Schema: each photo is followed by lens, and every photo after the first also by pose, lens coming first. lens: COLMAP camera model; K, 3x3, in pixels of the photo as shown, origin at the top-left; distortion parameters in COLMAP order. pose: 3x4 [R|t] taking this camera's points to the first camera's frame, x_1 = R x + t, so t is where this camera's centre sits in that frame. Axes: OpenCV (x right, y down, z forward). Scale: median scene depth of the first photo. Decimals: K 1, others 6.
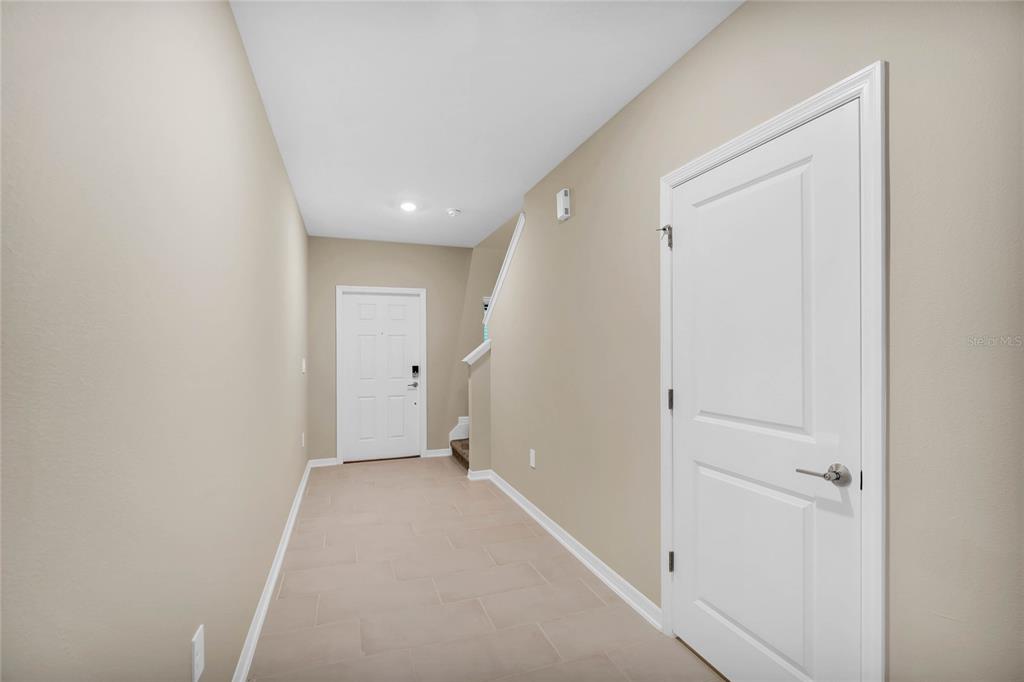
lens RADIAL K [[429.4, 0, 519.8], [0, 429.4, 345.9], [0, 0, 1]] dist [-0.000888, -0.000187]
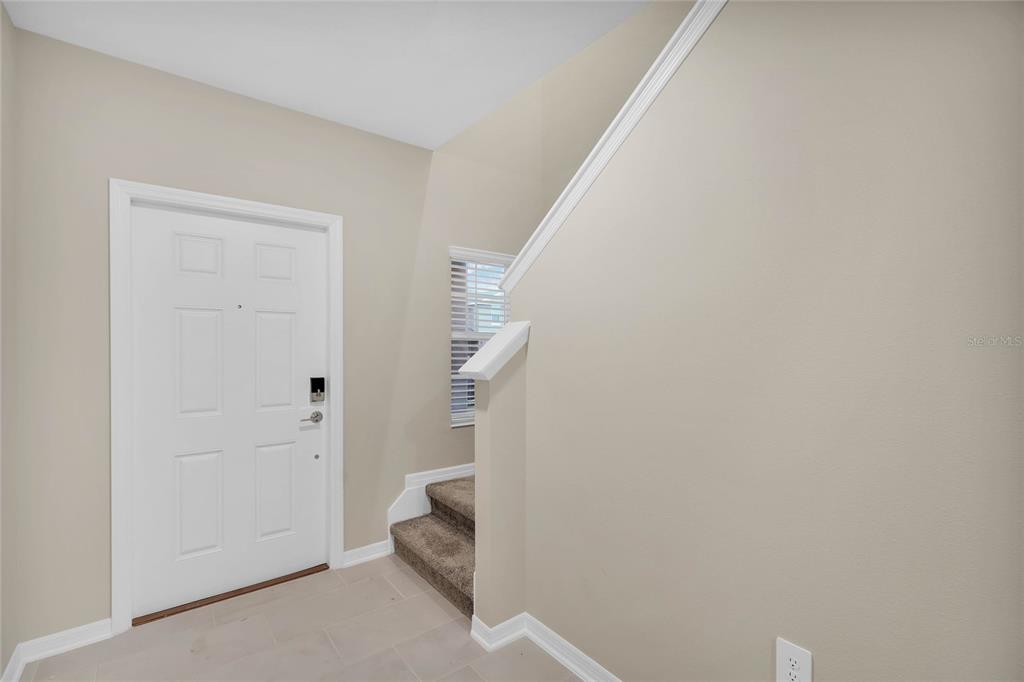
lens RADIAL K [[463.8, 0, 514.9], [0, 463.8, 352.4], [0, 0, 1]] dist [0.018927, -0.000292]
pose [[0.961174, 0.003868, 0.275915, -0.175764], [-0.009000, 0.999809, 0.017338, 0.007072], [-0.275795, -0.019148, 0.961026, 0.443711]]
